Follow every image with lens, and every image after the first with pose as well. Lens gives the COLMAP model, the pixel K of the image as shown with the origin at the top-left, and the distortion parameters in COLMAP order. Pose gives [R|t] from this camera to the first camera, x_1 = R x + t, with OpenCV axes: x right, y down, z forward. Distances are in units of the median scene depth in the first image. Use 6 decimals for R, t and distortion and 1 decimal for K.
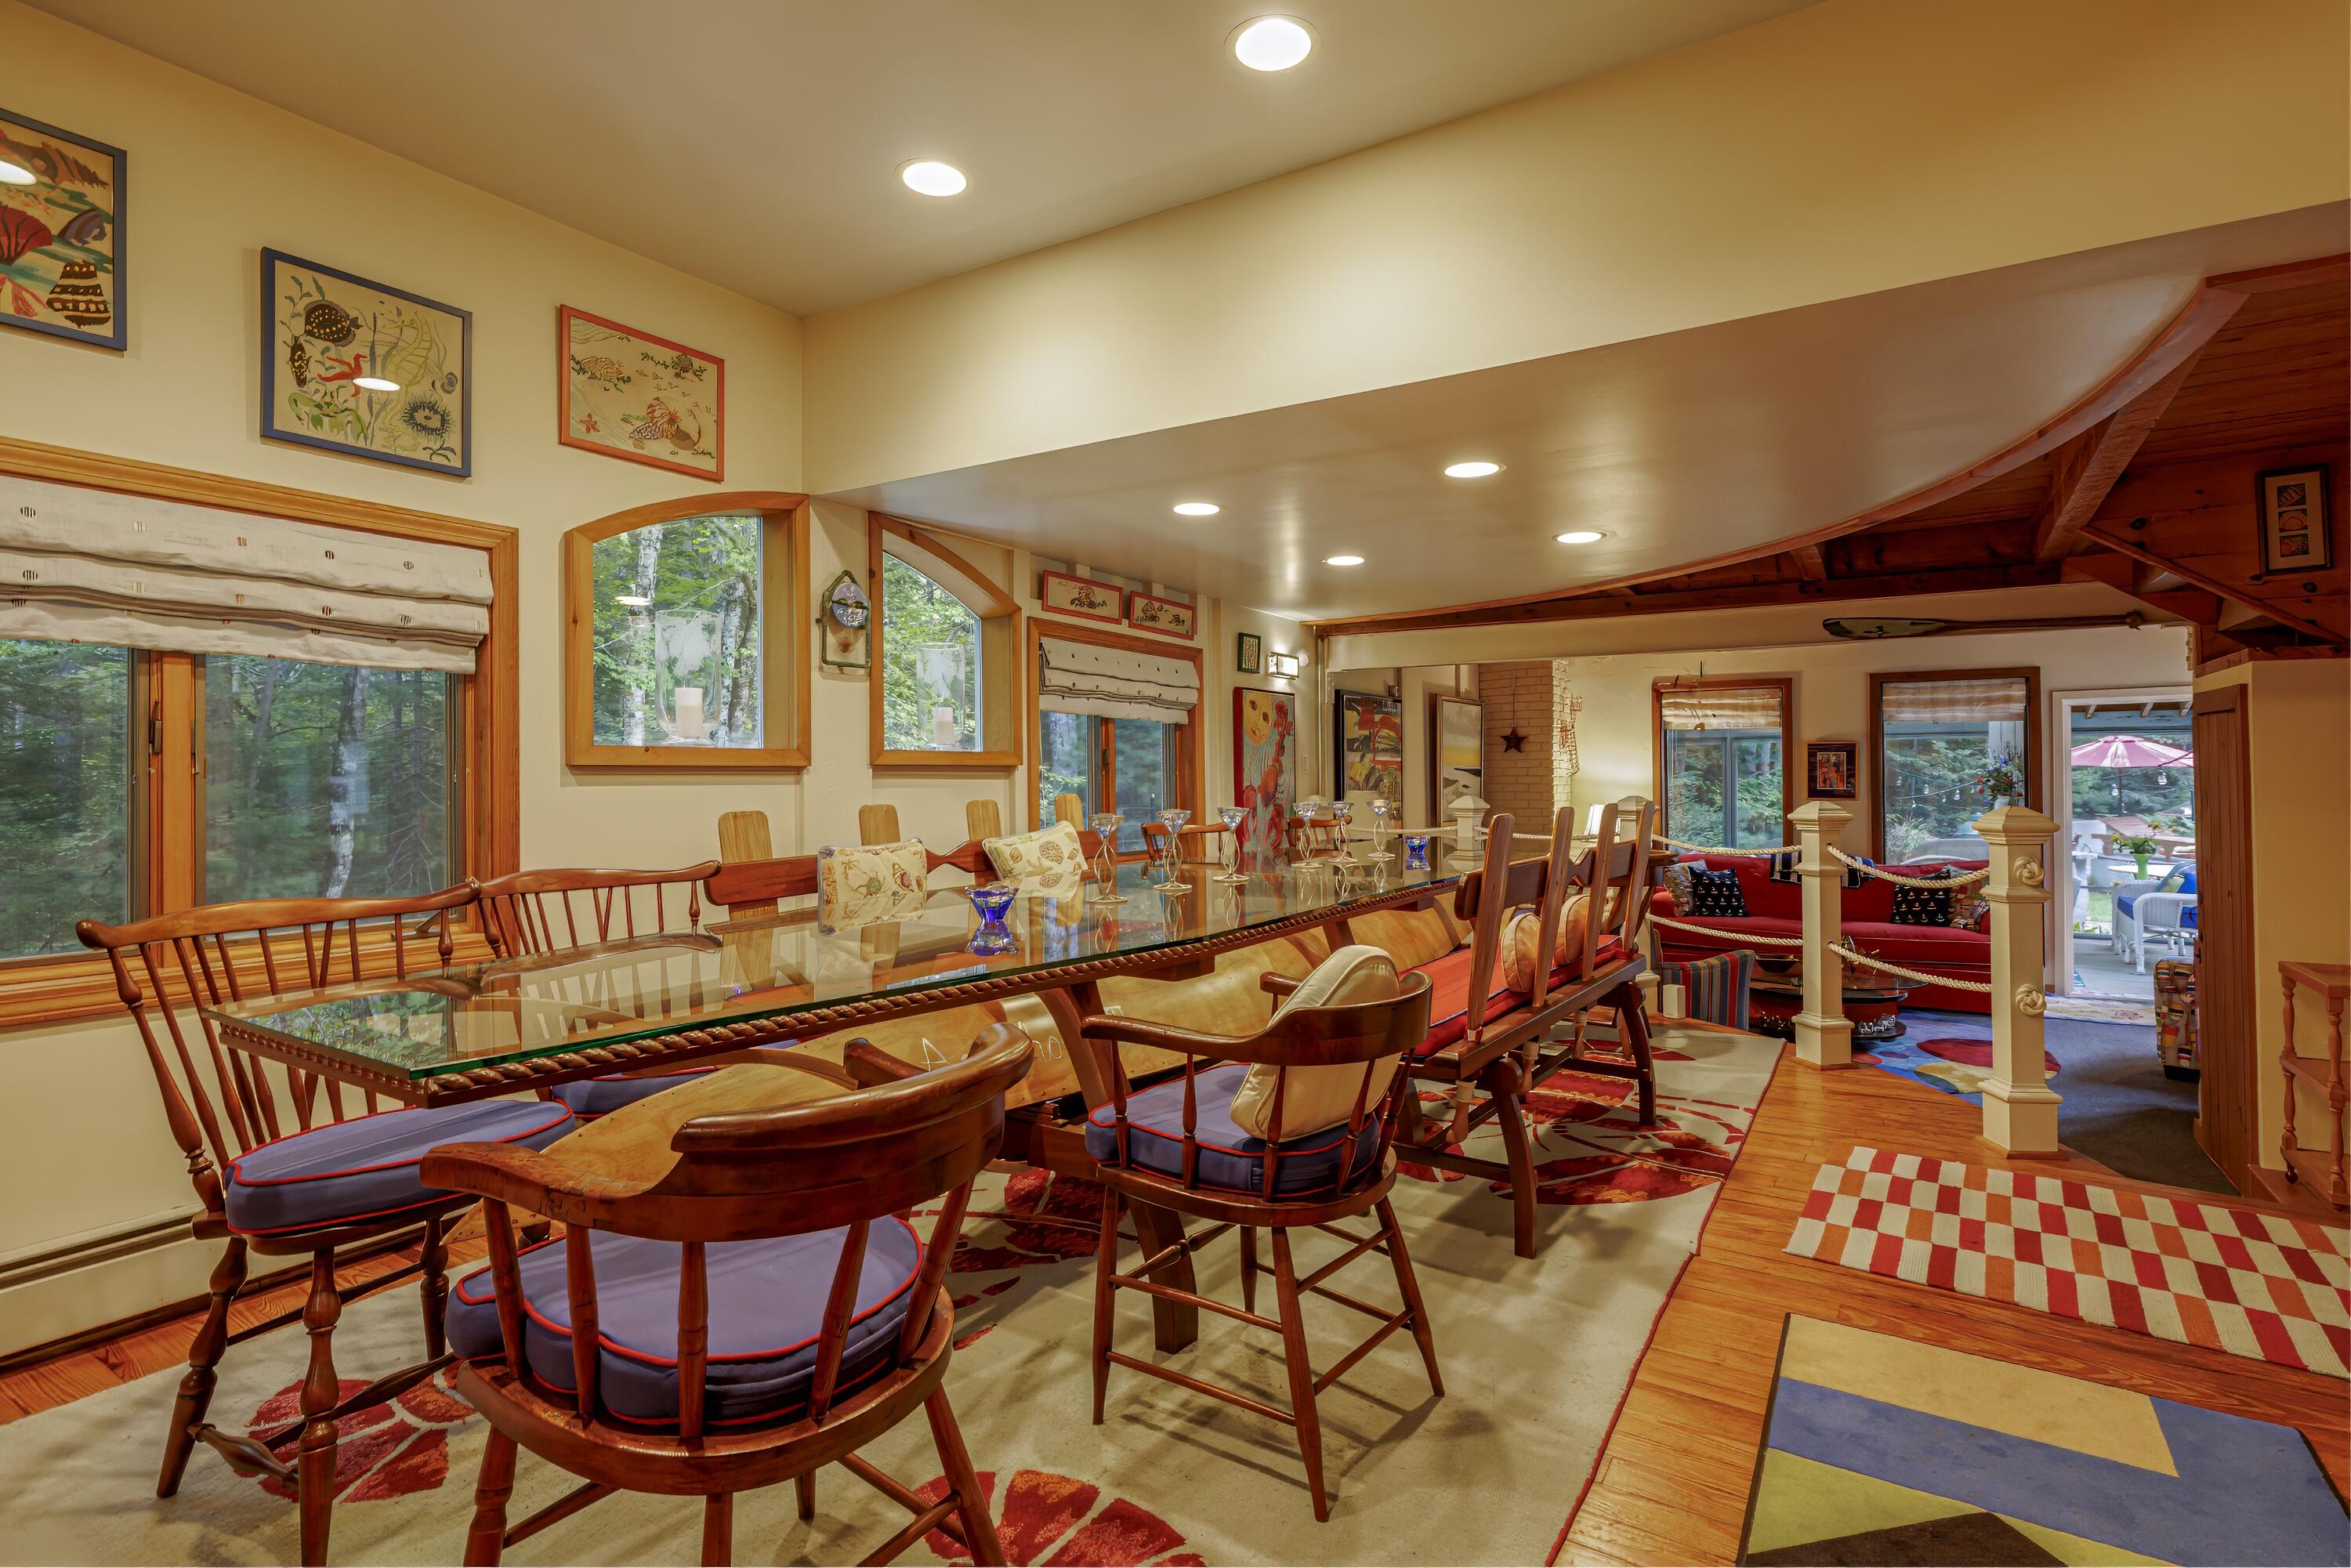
lens RADIAL K [[1120.6, 0, 1172.9], [0, 1120.6, 772.8], [0, 0, 1]] dist [-0.016428, -0.000004]
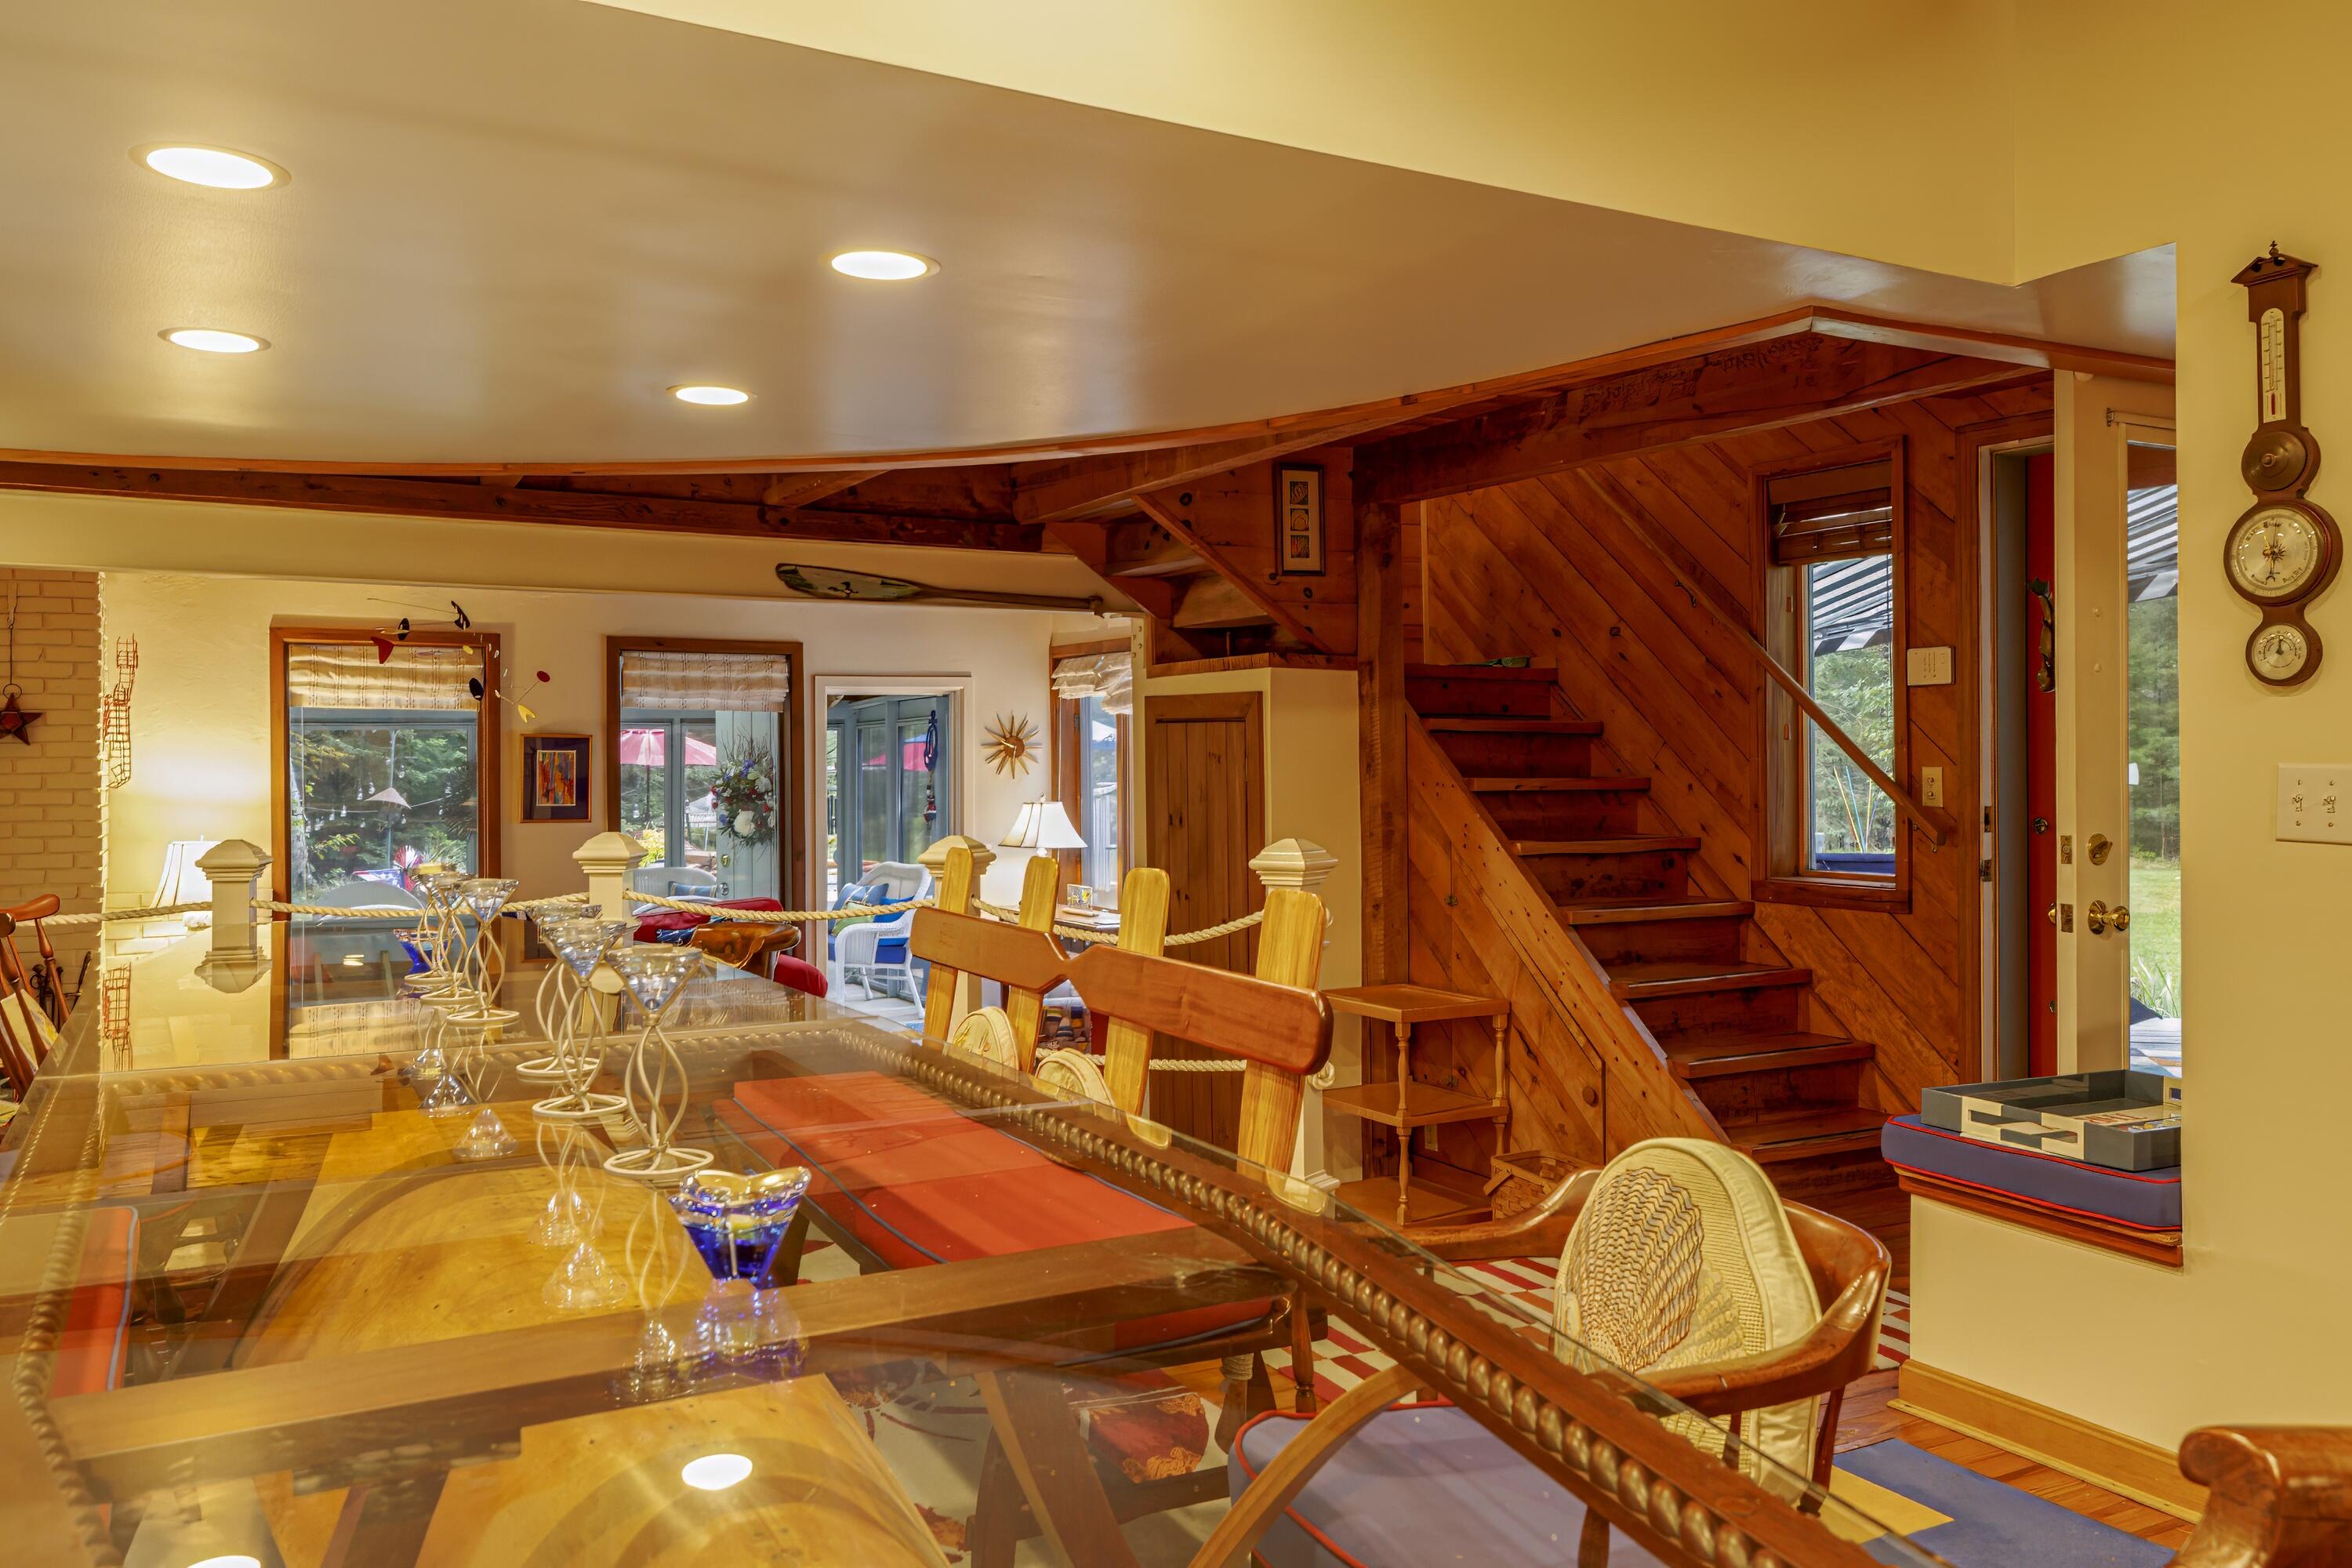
lens RADIAL K [[1789.0, 0, 1176.0], [0, 1789.0, 784.0], [0, 0, 1]] dist [-0.003770, 0.001103]
pose [[0.468658, -0.007865, 0.883345, -0.230230], [-0.000677, 0.999957, 0.009262, -0.011285], [-0.883380, -0.004938, 0.468632, 0.231131]]
